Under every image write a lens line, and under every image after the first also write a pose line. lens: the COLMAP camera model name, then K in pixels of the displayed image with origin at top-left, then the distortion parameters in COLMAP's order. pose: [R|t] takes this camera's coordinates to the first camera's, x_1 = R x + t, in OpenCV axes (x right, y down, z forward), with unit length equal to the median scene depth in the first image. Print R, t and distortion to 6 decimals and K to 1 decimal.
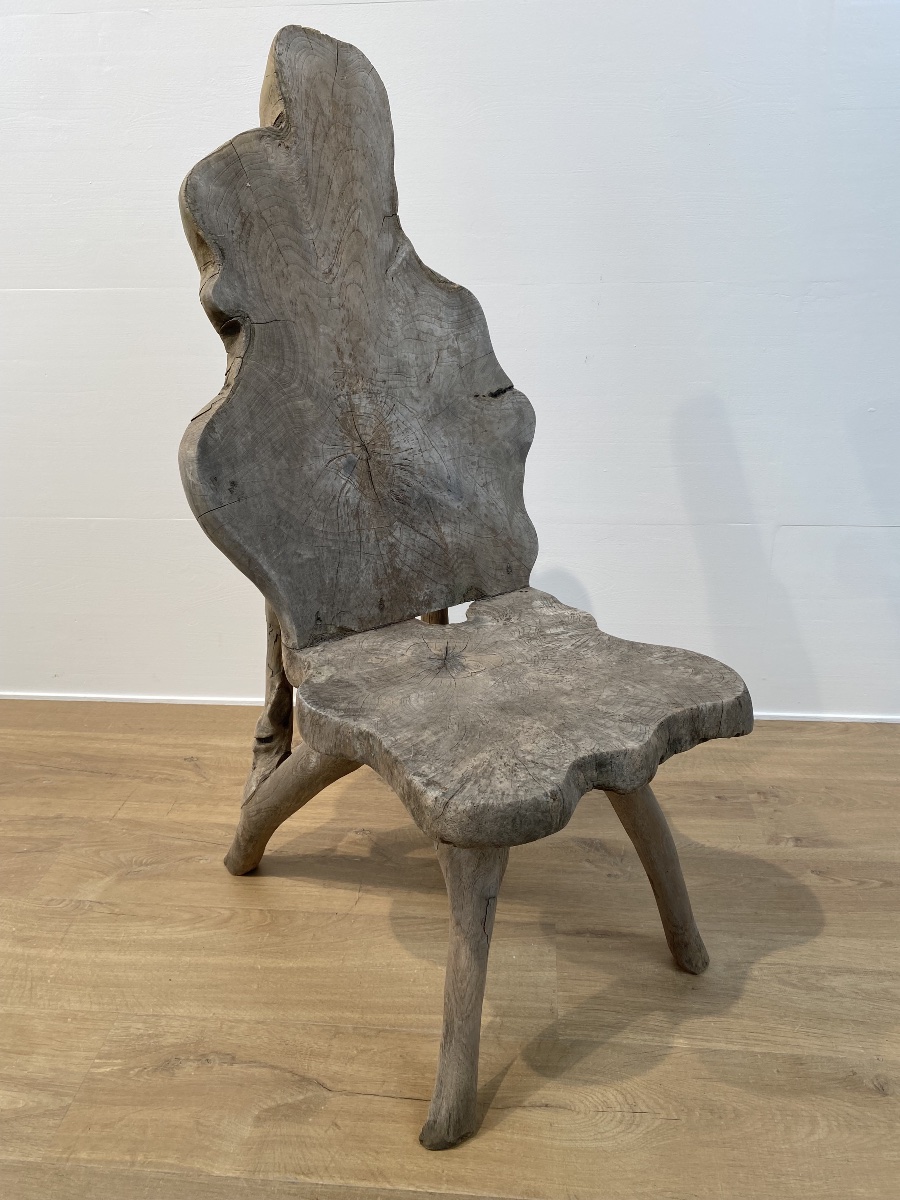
lens RADIAL K [[926.7, 0, 445.0], [0, 926.7, 590.1], [0, 0, 1]] dist [-0.000376, 0.015501]
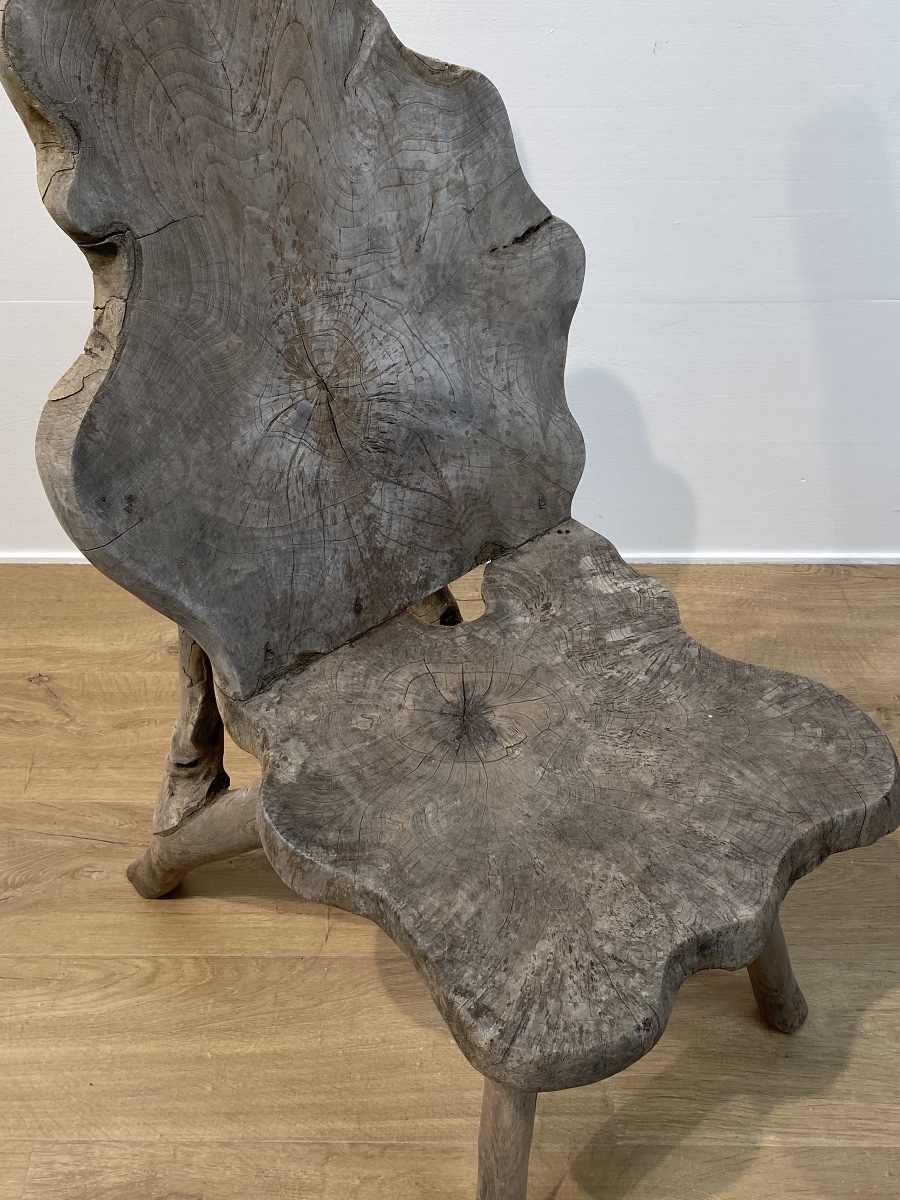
lens RADIAL K [[1520.6, 0, 438.8], [0, 1520.6, 584.3], [0, 0, 1]] dist [0.026760, 0.000000]
pose [[0.996998, -0.046209, 0.062129, -0.079462], [0.019504, 0.926402, 0.376030, -0.413164], [-0.074933, -0.373690, 0.924522, 0.002239]]
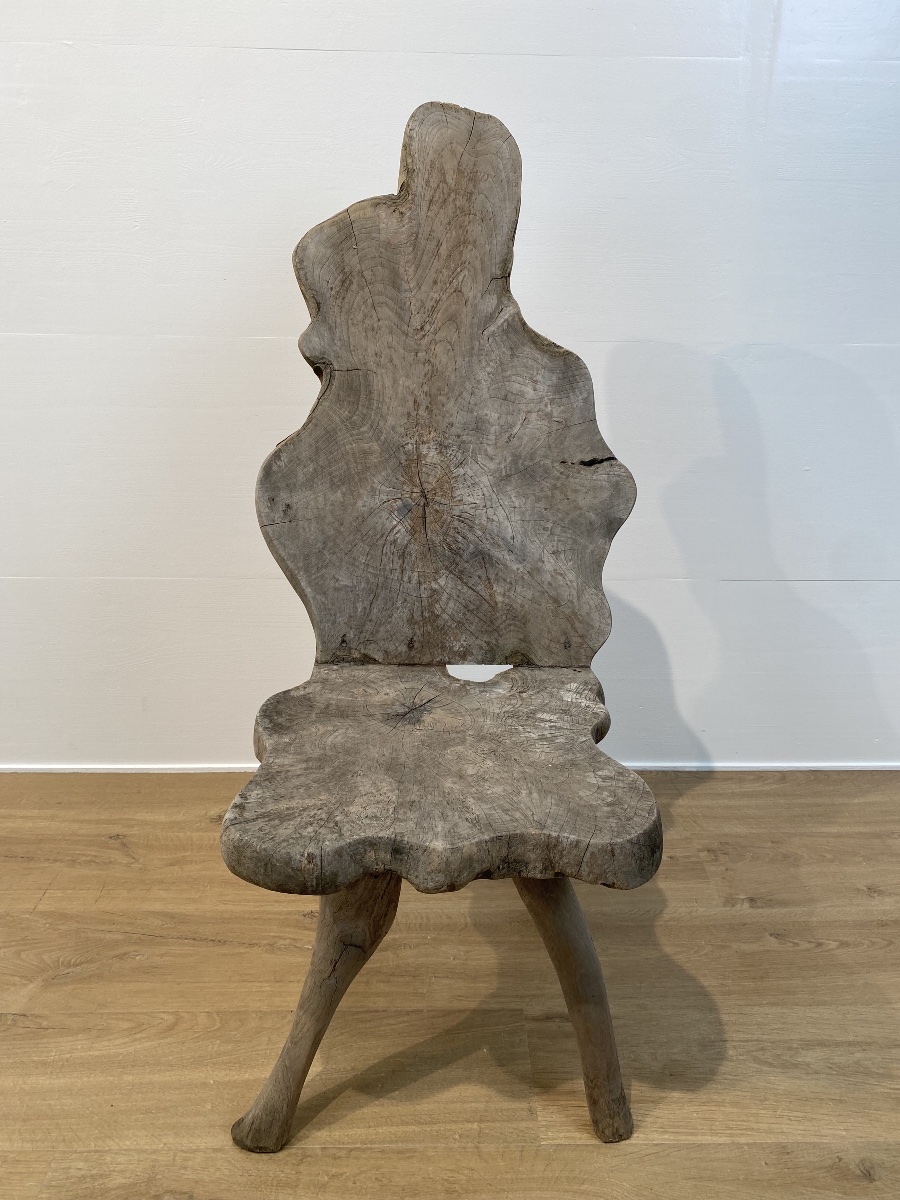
lens RADIAL K [[926.7, 0, 455.1], [0, 926.7, 578.1], [0, 0, 1]] dist [-0.000376, 0.015501]
pose [[0.827063, 0.214811, -0.519444, 0.510133], [-0.228908, 0.972714, 0.037788, -0.110024], [0.513388, 0.087652, 0.853669, 0.129823]]
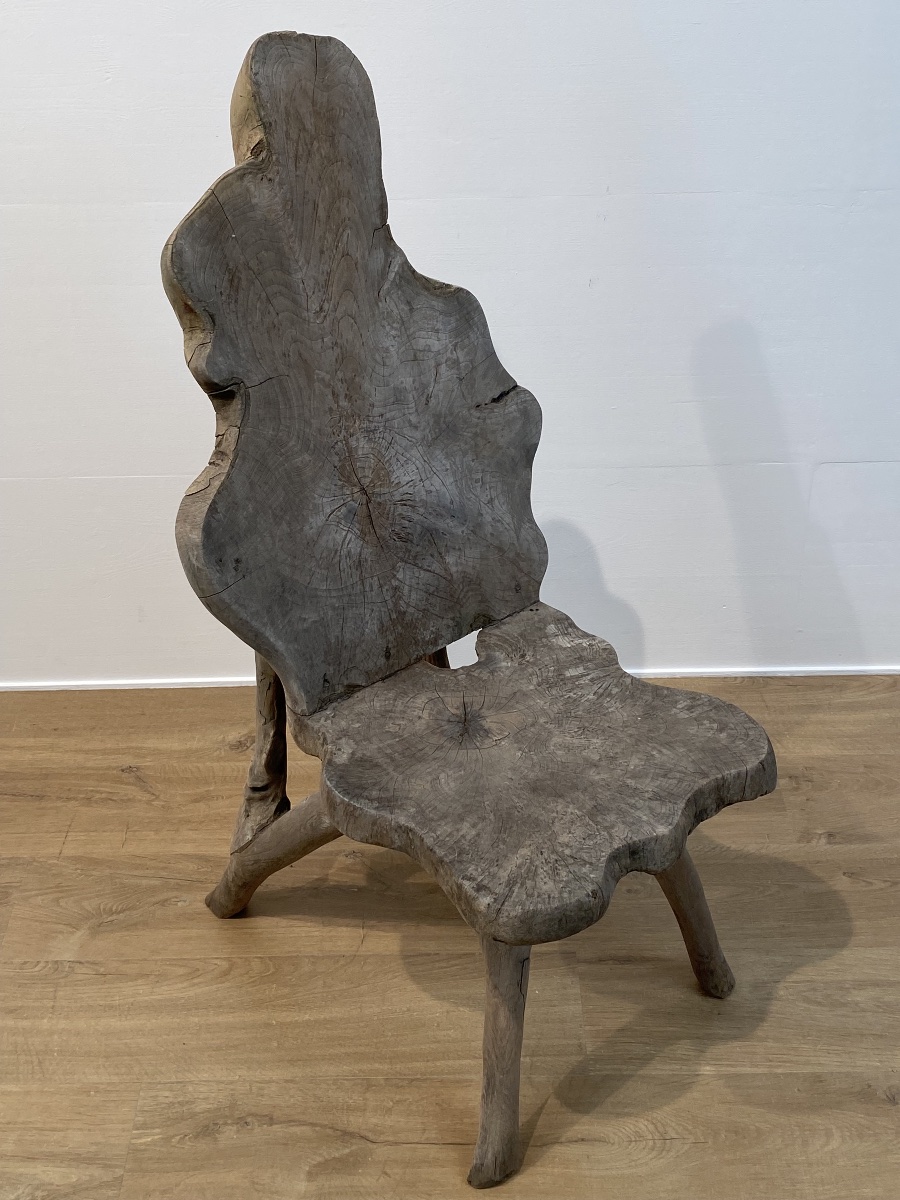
lens RADIAL K [[1520.6, 0, 443.8], [0, 1520.6, 567.0], [0, 0, 1]] dist [0.026760, 0.000000]
pose [[0.995673, -0.051831, 0.077123, -0.128643], [0.036039, 0.980414, 0.193621, -0.369508], [-0.085648, -0.190004, 0.978040, -0.486939]]
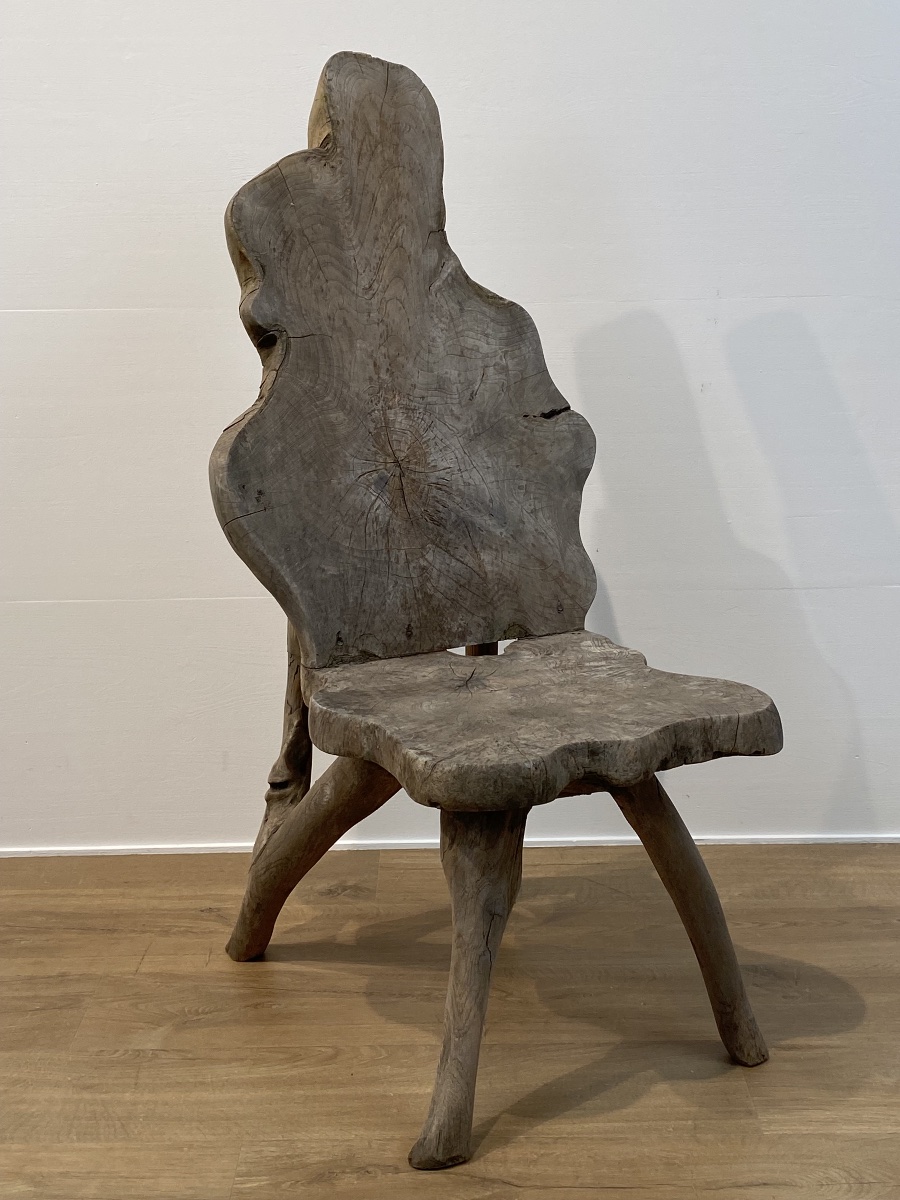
lens RADIAL K [[1685.2, 0, 435.5], [0, 1685.2, 557.4], [0, 0, 1]] dist [0.036900, 0.000000]
pose [[0.991508, 0.023409, -0.127920, 0.175288], [-0.043600, 0.986571, -0.157408, 0.211932], [0.122518, 0.161648, 0.979214, -0.677460]]
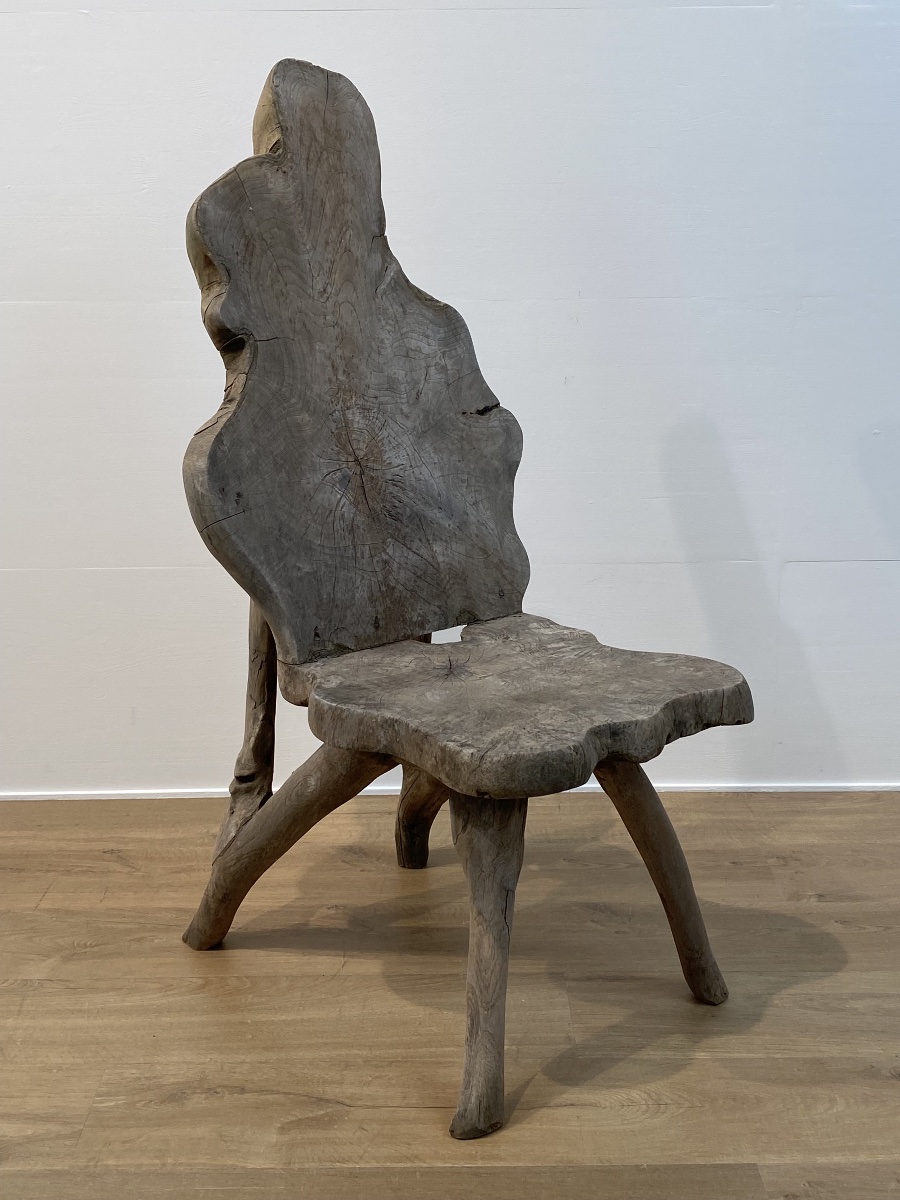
lens RADIAL K [[1520.6, 0, 442.0], [0, 1520.6, 567.8], [0, 0, 1]] dist [0.026760, 0.000000]
pose [[0.995455, -0.014475, 0.094127, -0.152721], [0.026820, 0.990988, -0.131239, 0.172221], [-0.091379, 0.133167, 0.986872, -0.591764]]
